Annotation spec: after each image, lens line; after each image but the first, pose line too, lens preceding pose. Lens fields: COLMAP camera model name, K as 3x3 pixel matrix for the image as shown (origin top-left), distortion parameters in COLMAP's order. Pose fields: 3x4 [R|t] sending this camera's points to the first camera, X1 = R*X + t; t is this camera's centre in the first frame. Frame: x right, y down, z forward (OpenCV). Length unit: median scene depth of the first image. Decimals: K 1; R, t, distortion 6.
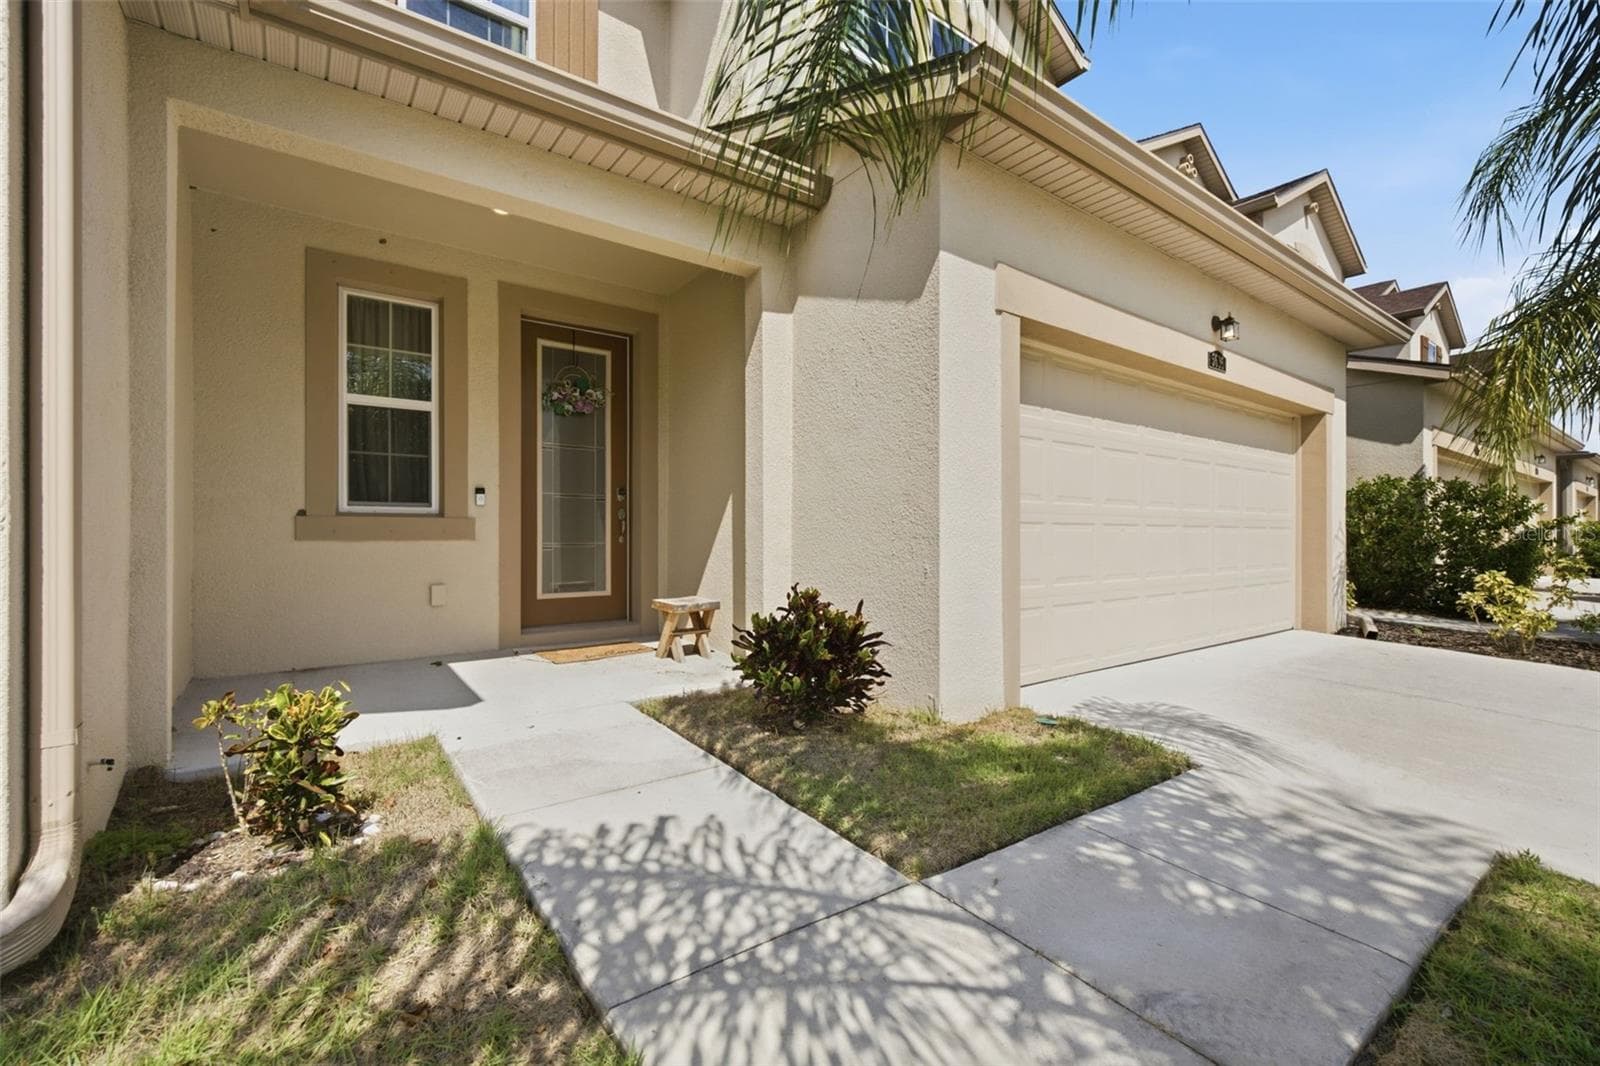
lens RADIAL K [[685.3, 0, 800.2], [0, 685.3, 539.8], [0, 0, 1]] dist [0.002039, 0.000216]
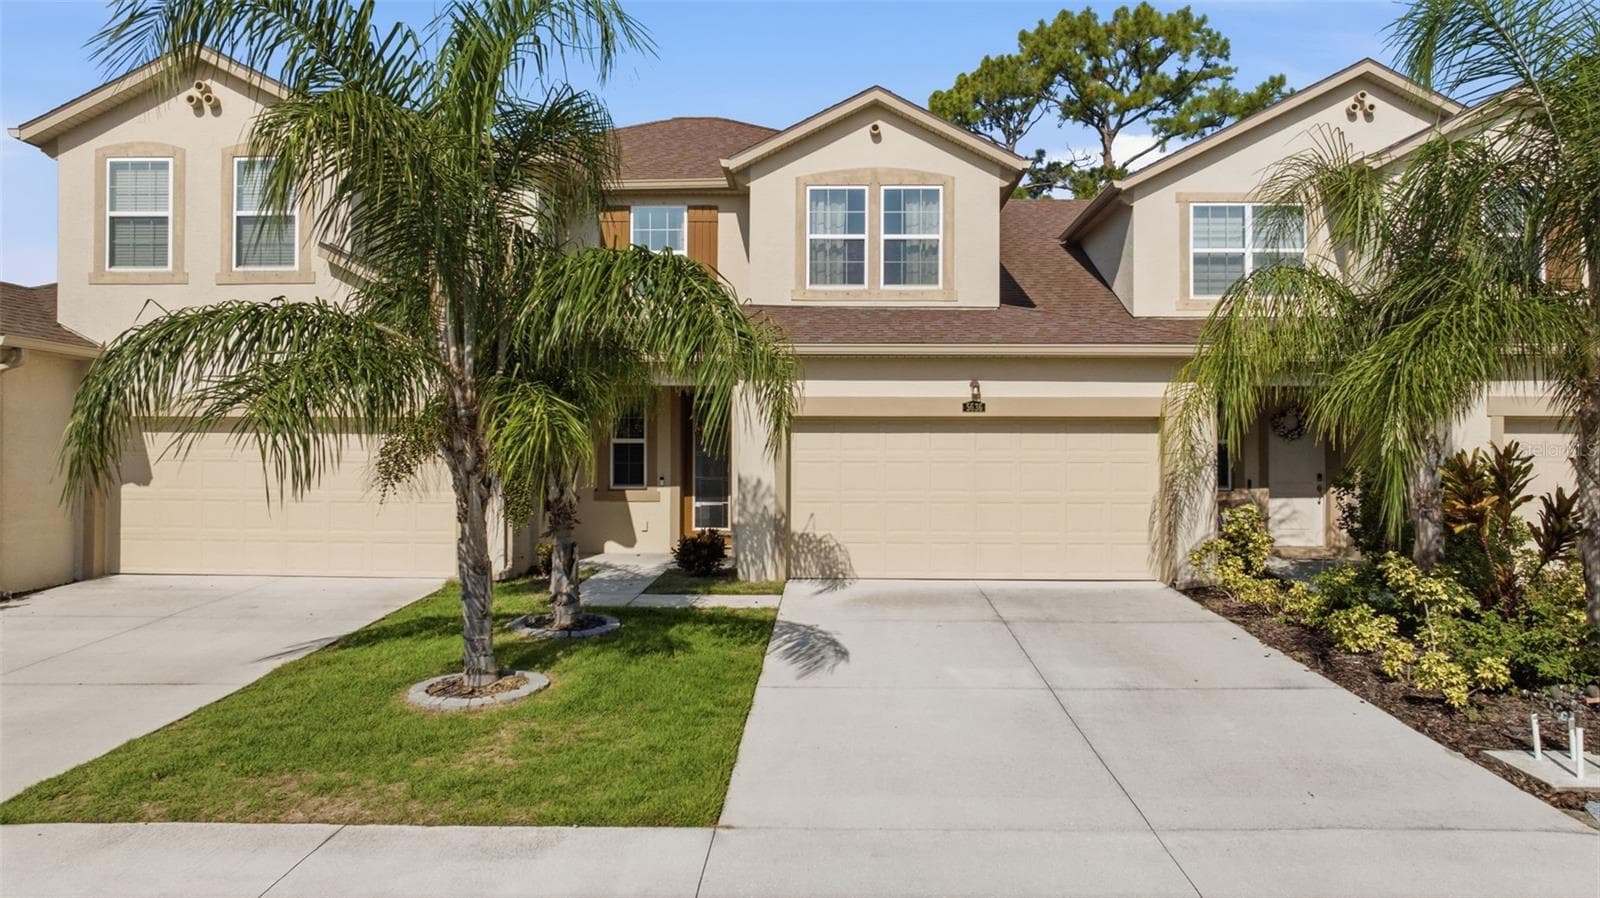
lens RADIAL K [[1128.5, 0, 806.6], [0, 1128.5, 448.6], [0, 0, 1]] dist [-0.020023, 0.000792]
pose [[0.786574, -0.003959, -0.617483, 2.104338], [-0.001423, 0.999965, -0.008225, -0.138277], [0.617494, 0.007348, 0.786541, -1.532394]]
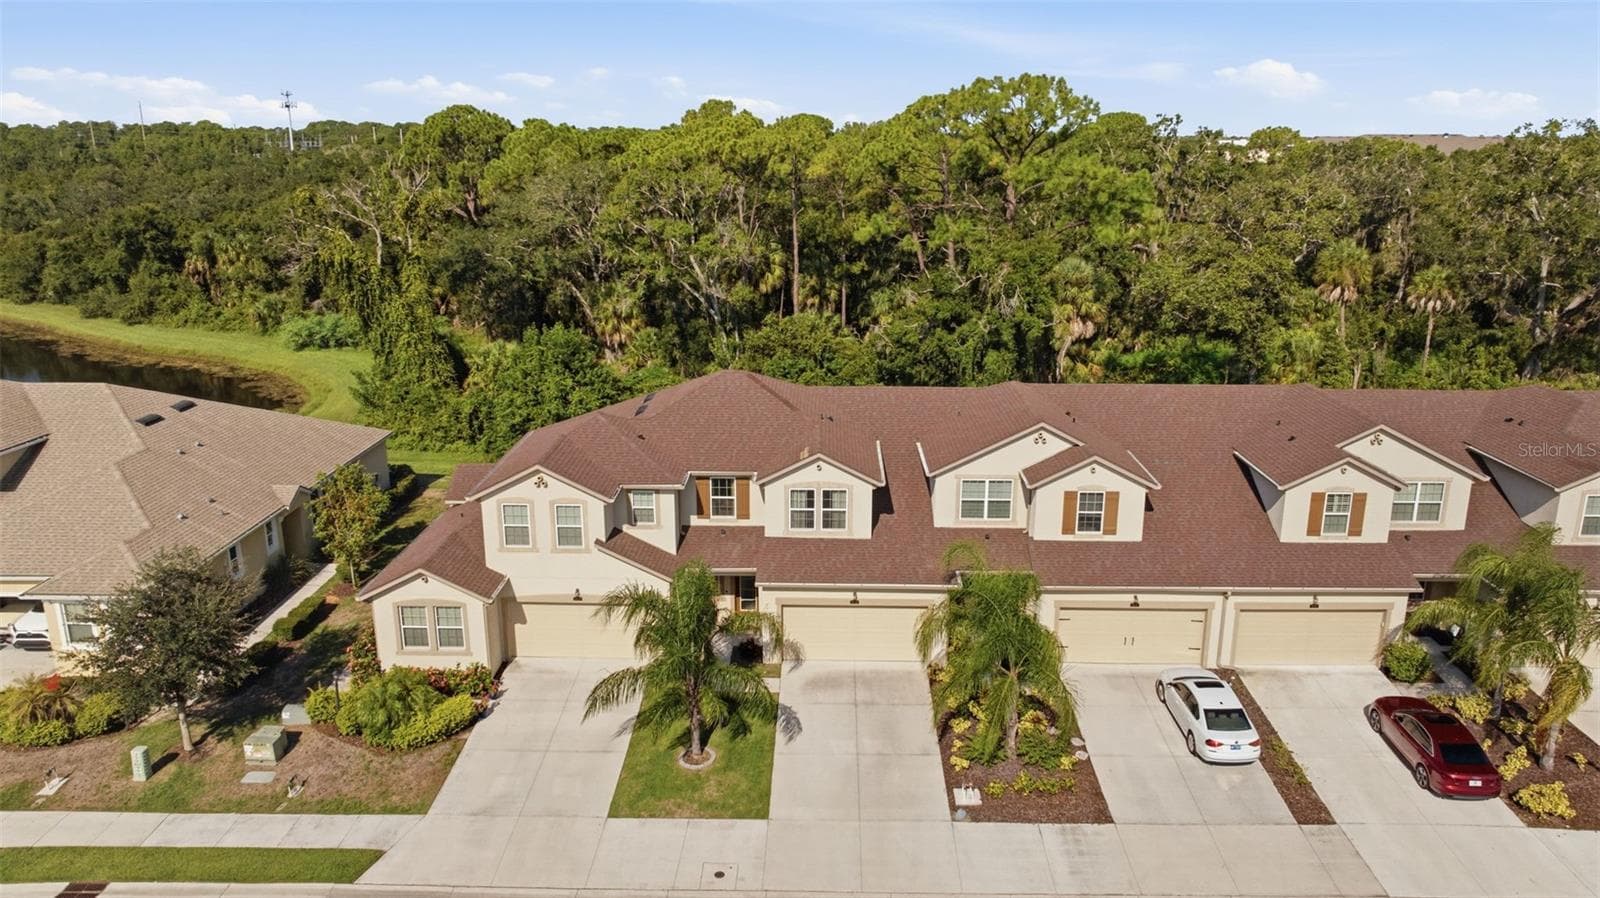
lens RADIAL K [[1128.5, 0, 806.6], [0, 1128.5, 448.6], [0, 0, 1]] dist [-0.020023, 0.000792]
pose [[0.791317, 0.165110, -0.588691, 4.657525], [-0.001110, 0.963233, 0.268665, -3.298584], [0.611406, -0.211946, 0.762405, -4.688338]]
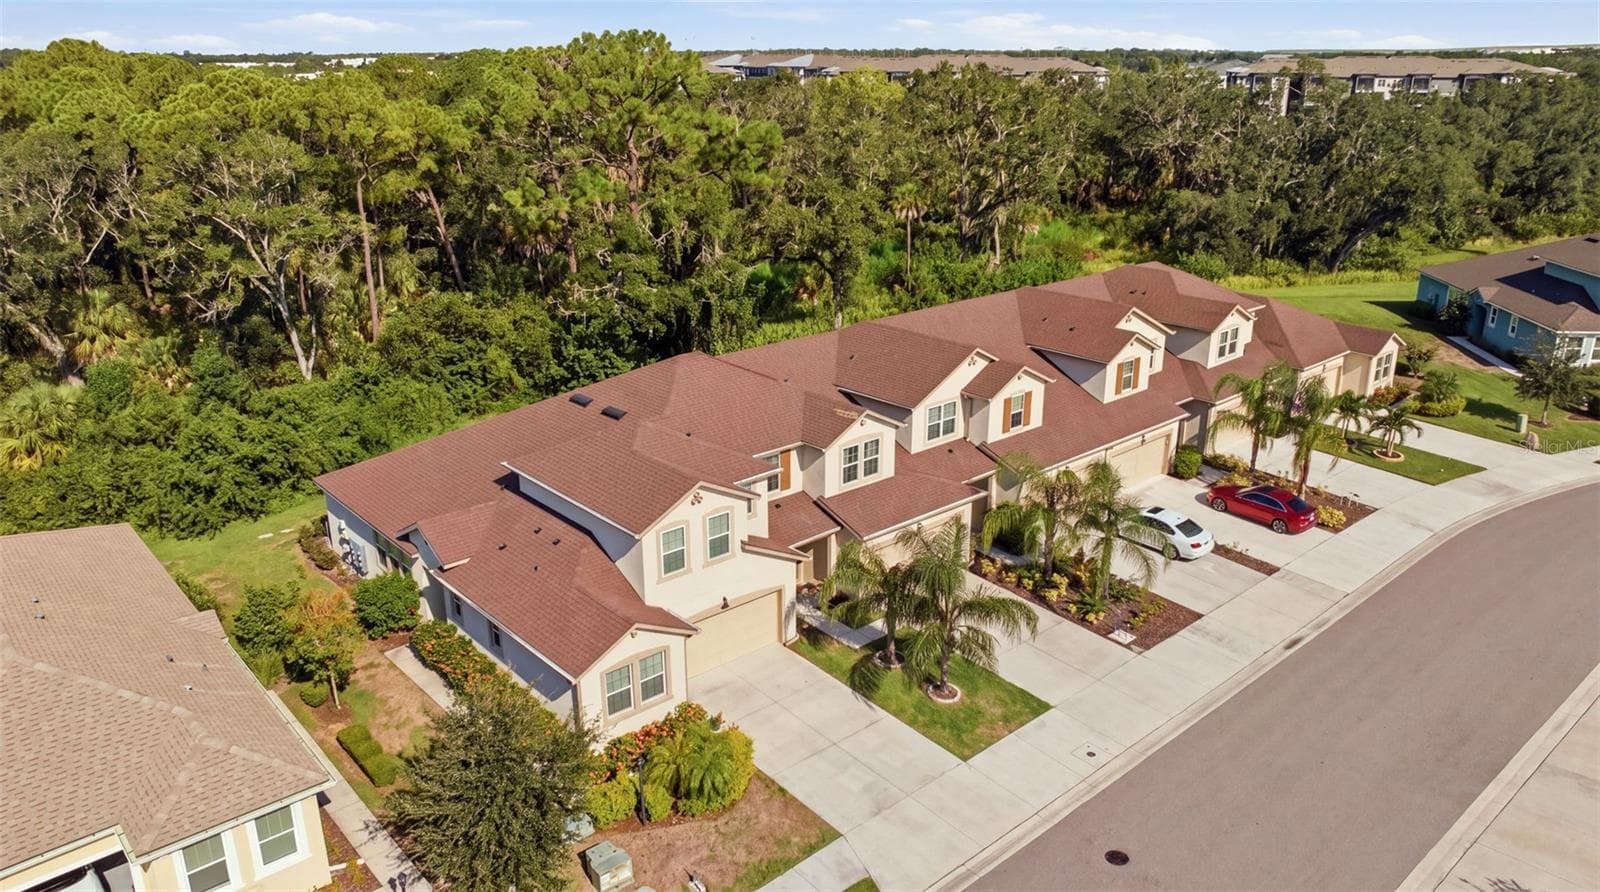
lens RADIAL K [[1125.8, 0, 800.0], [0, 1125.8, 446.0], [0, 0, 1]] dist [-0.036423, 0.001071]
pose [[0.996307, -0.031394, 0.079921, -0.944395], [0.002861, 0.942385, 0.334519, -3.760554], [-0.085819, -0.333055, 0.938994, -6.713217]]
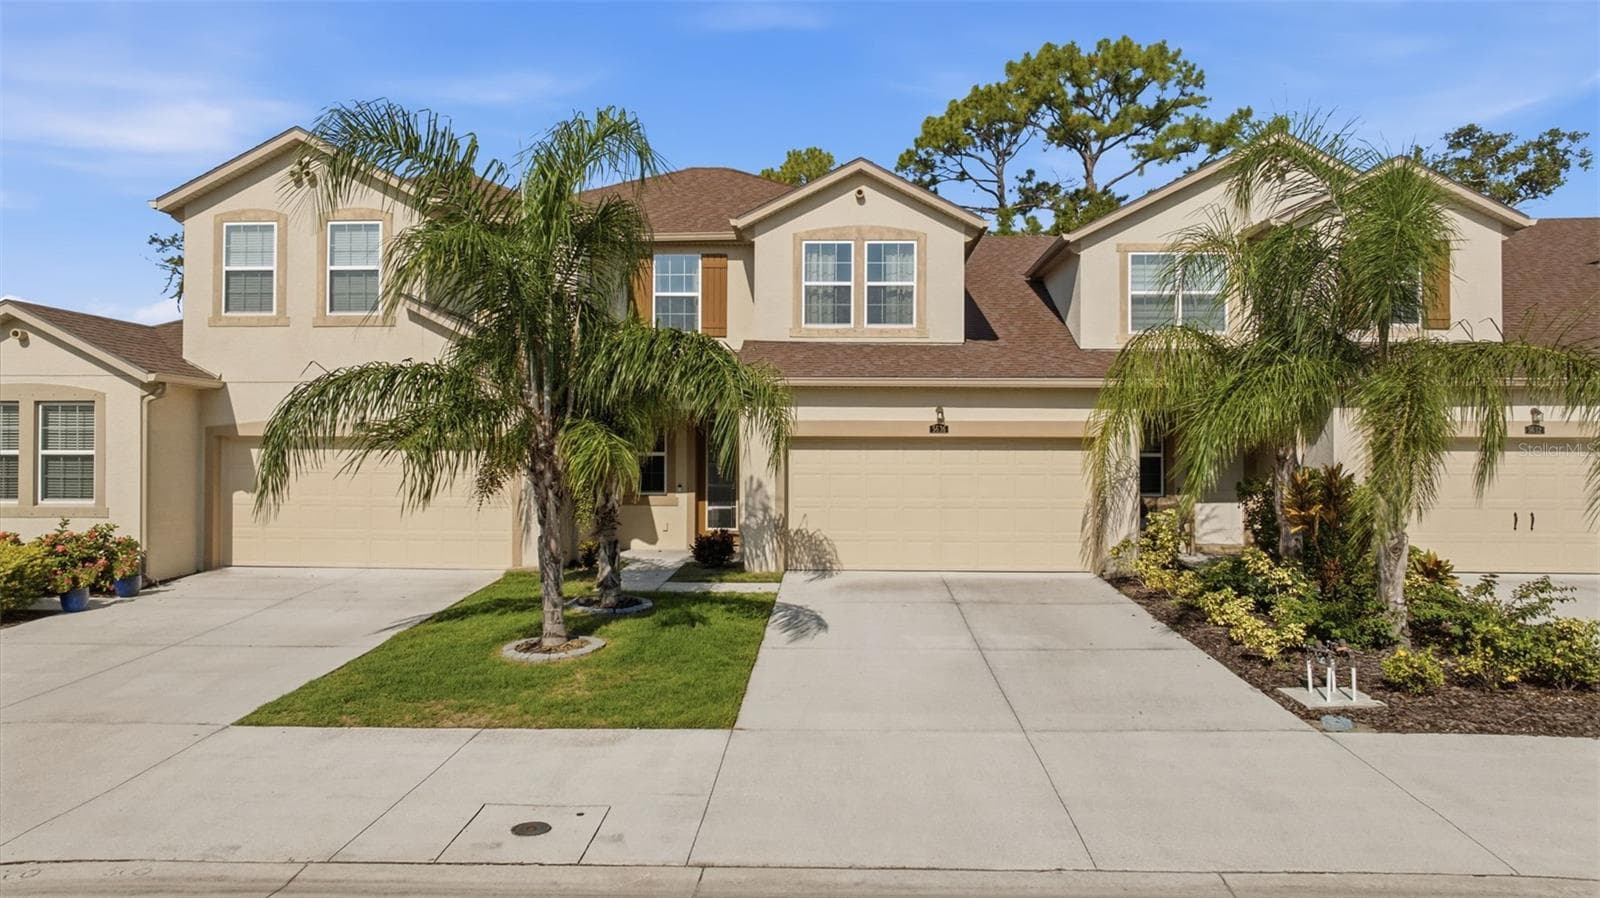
lens RADIAL K [[1128.5, 0, 806.6], [0, 1128.5, 448.6], [0, 0, 1]] dist [-0.020023, 0.000792]
pose [[0.784565, -0.003319, -0.620038, 2.521530], [-0.001906, 0.999968, -0.007764, -0.180843], [0.620044, 0.007273, 0.784533, -2.017106]]
